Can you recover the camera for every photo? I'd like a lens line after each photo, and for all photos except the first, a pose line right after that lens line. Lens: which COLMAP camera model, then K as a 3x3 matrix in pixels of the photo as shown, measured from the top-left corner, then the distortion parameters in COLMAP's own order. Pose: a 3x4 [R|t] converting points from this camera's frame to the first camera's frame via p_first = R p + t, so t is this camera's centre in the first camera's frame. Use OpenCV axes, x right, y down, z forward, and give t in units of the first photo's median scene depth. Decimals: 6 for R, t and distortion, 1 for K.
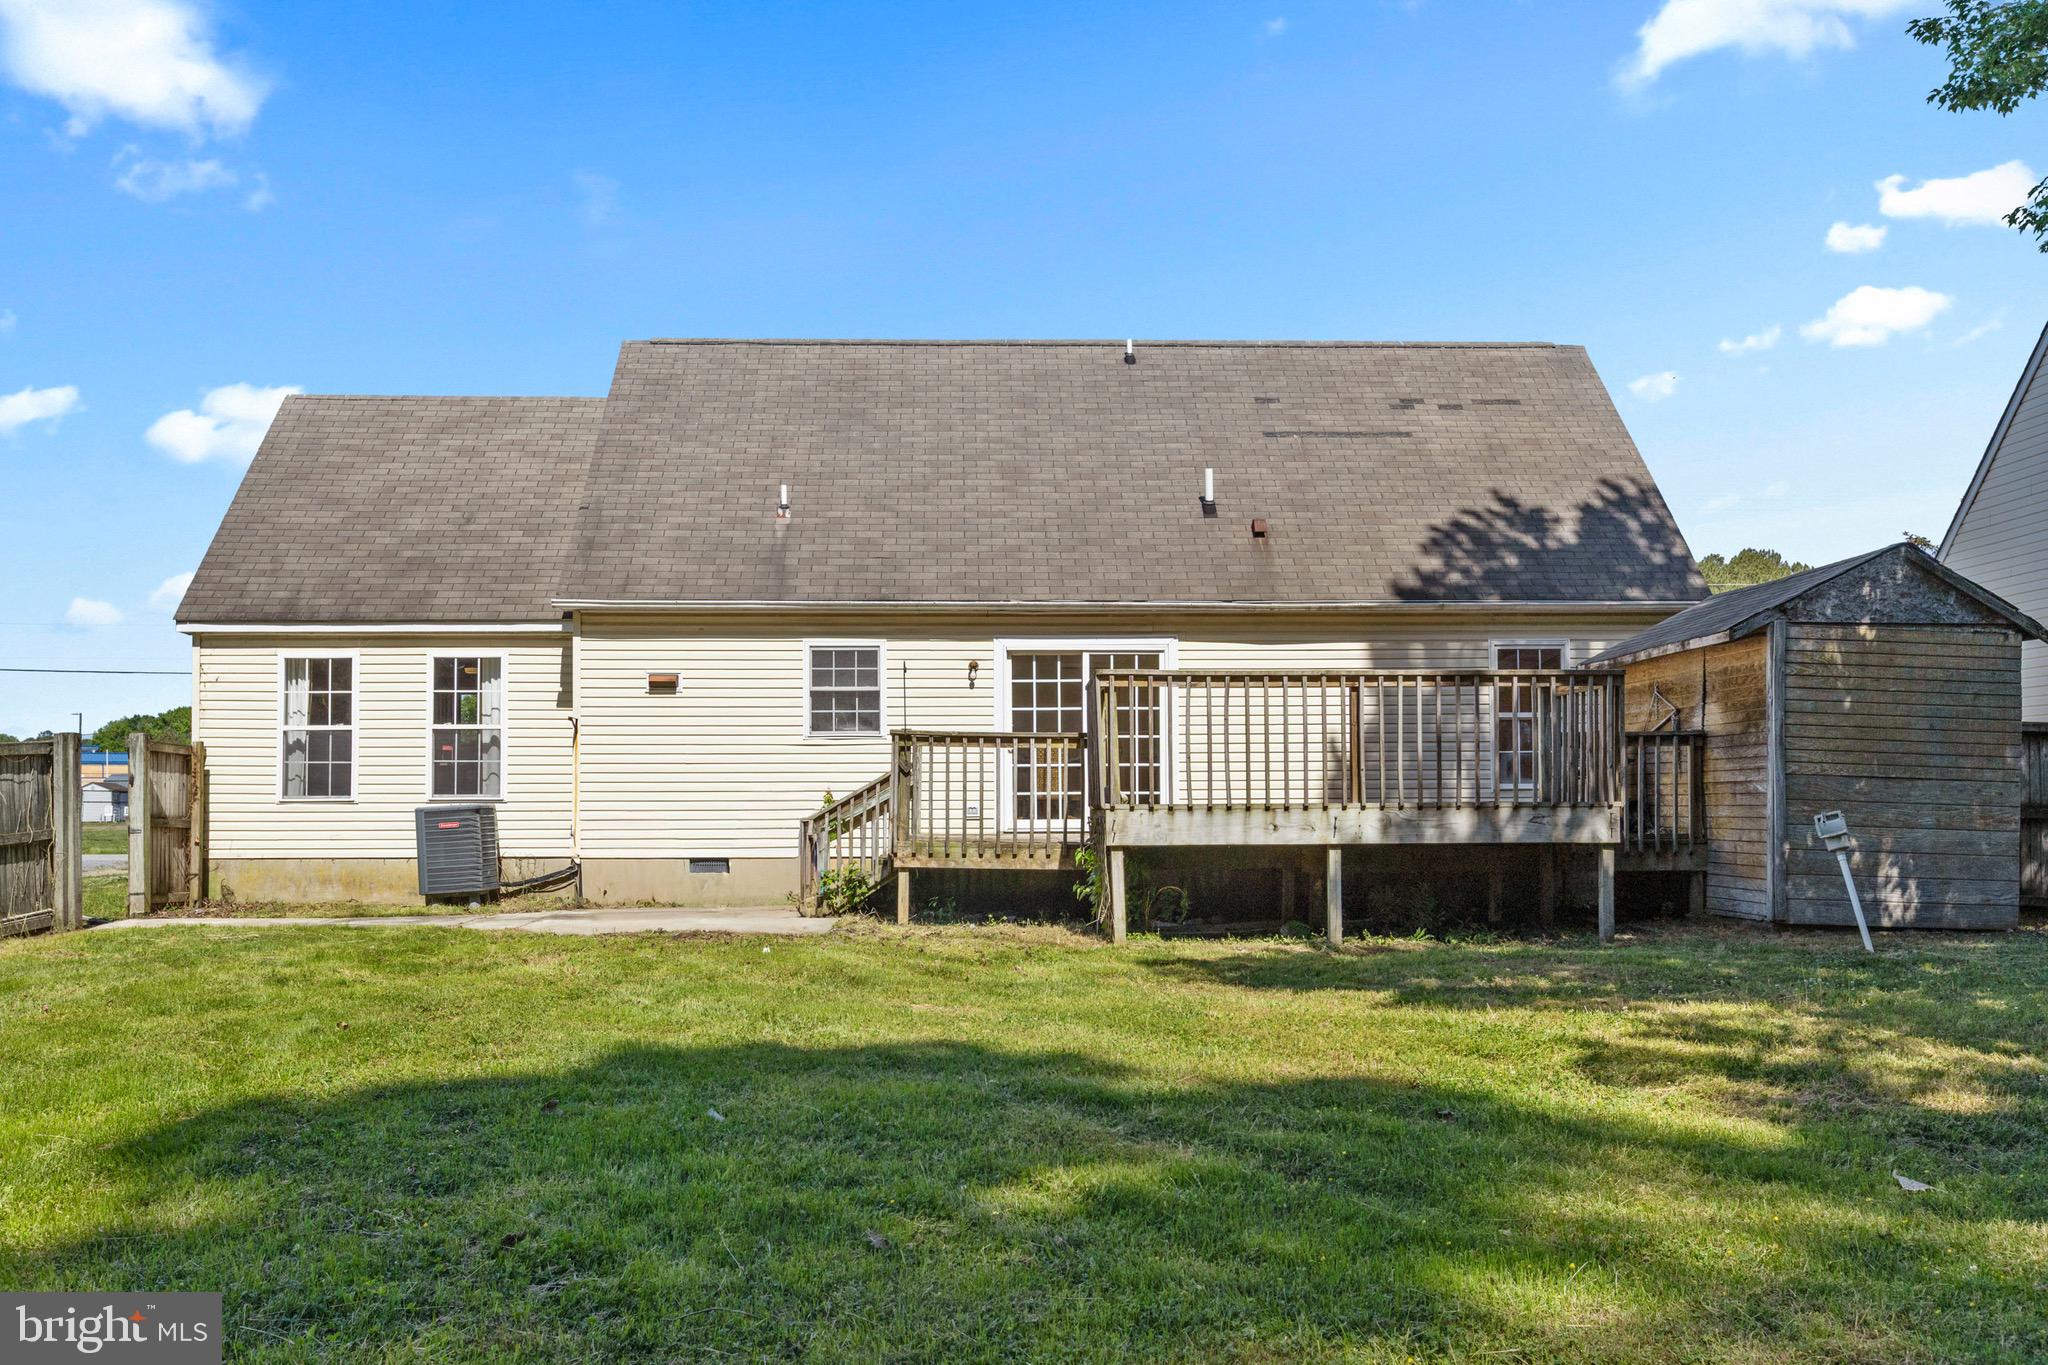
lens RADIAL K [[1796.2, 0, 1002.2], [0, 1796.2, 669.0], [0, 0, 1]] dist [0.004964, -0.017995]
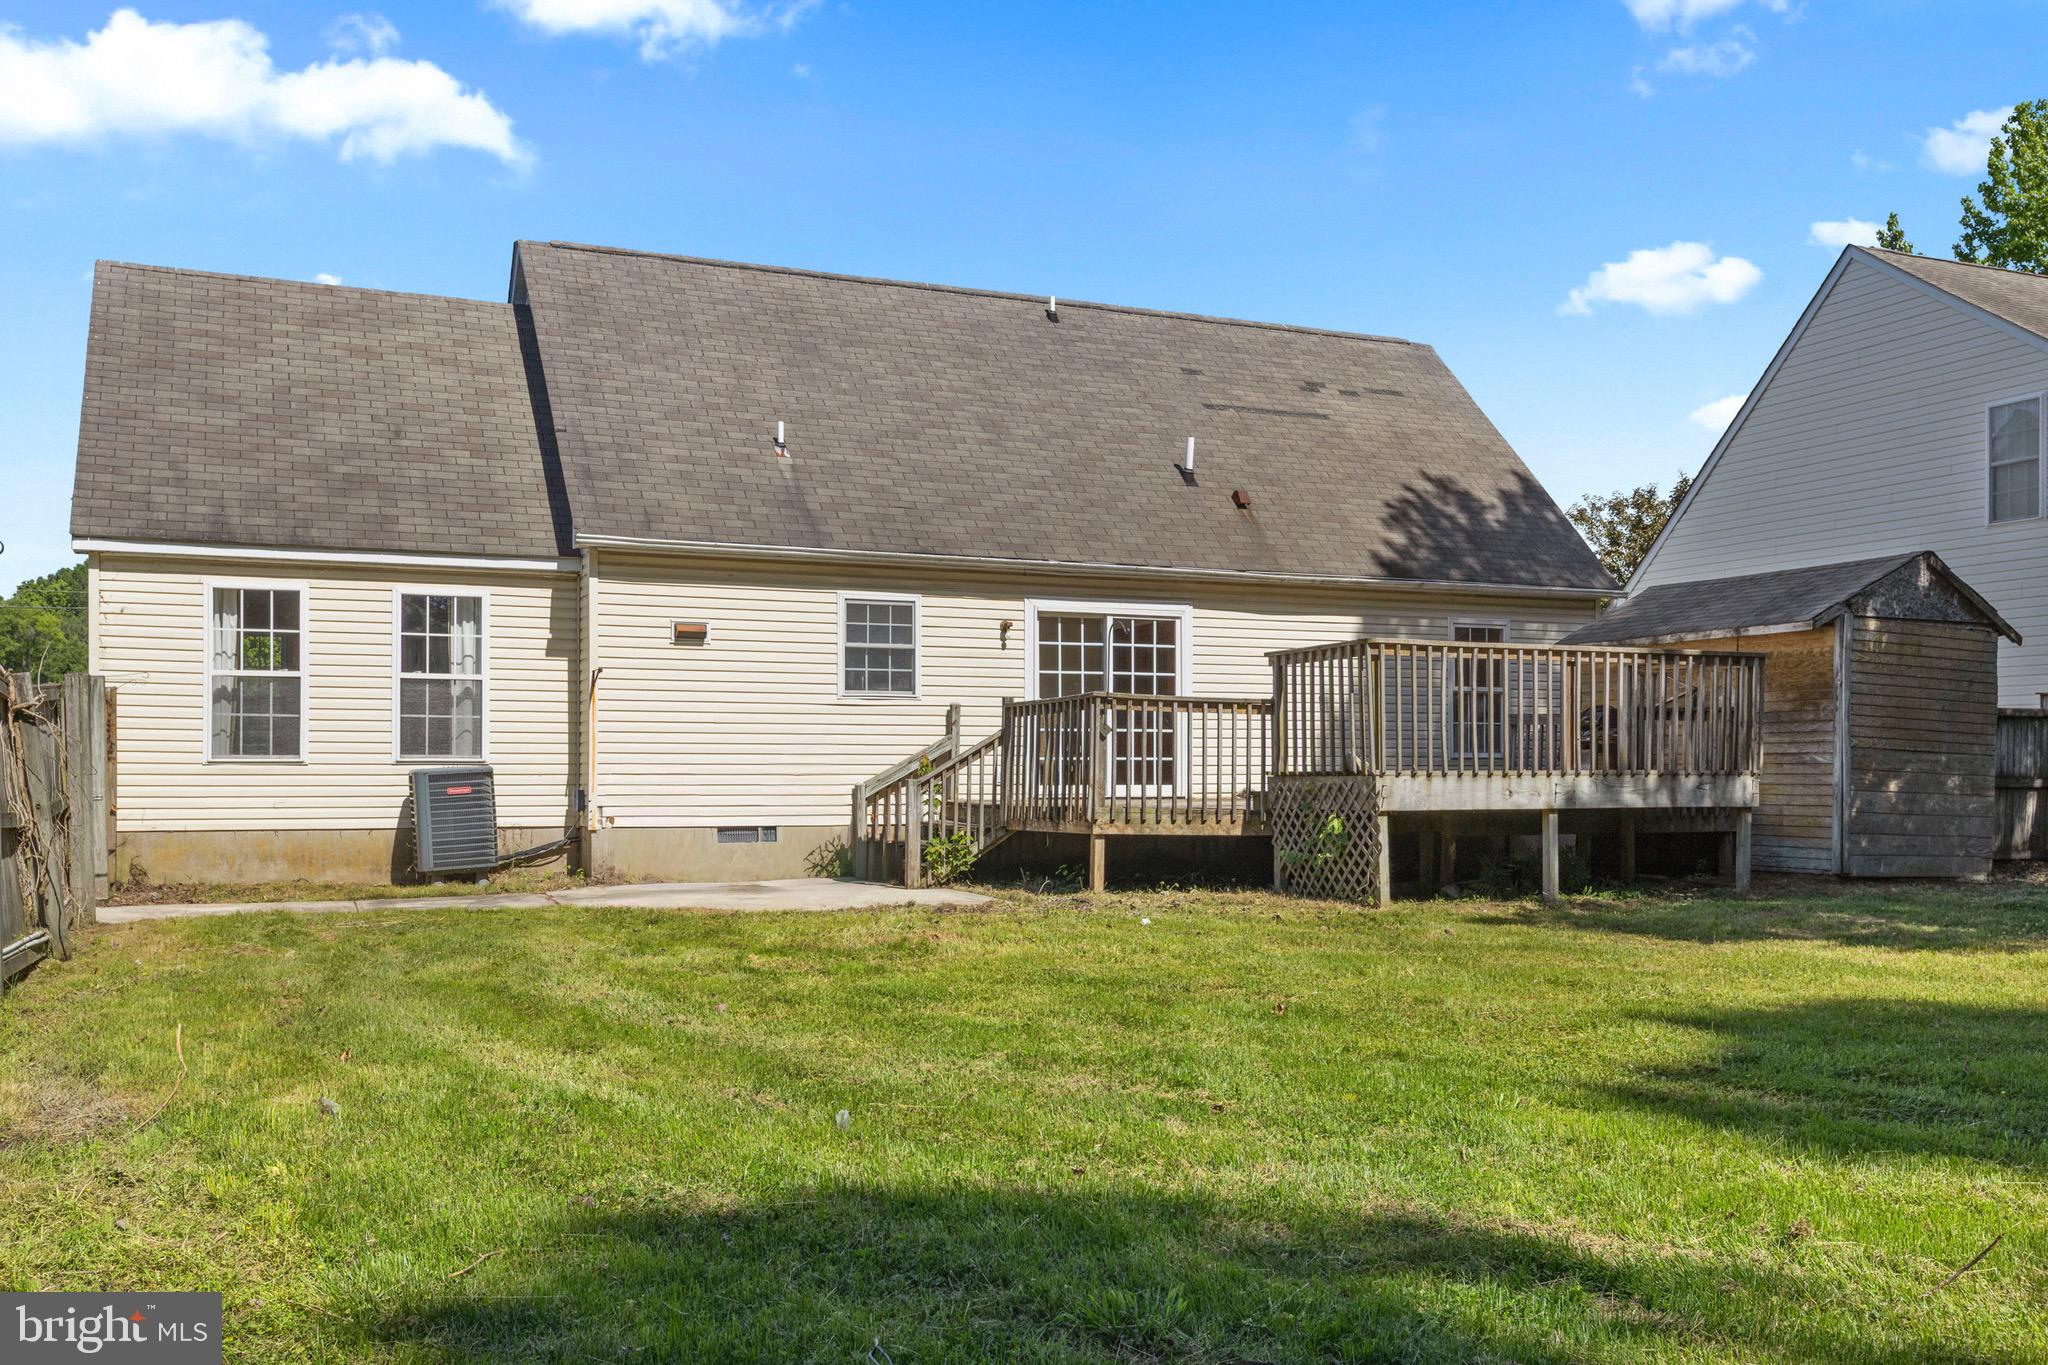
lens RADIAL K [[1845.2, 0, 1031.2], [0, 1845.2, 688.7], [0, 0, 1]] dist [-0.004040, 0.002233]
pose [[0.925931, 0.021588, 0.377074, -0.371430], [-0.033090, 0.999163, 0.024053, 0.007531], [-0.376239, -0.034749, 0.925871, 0.076778]]
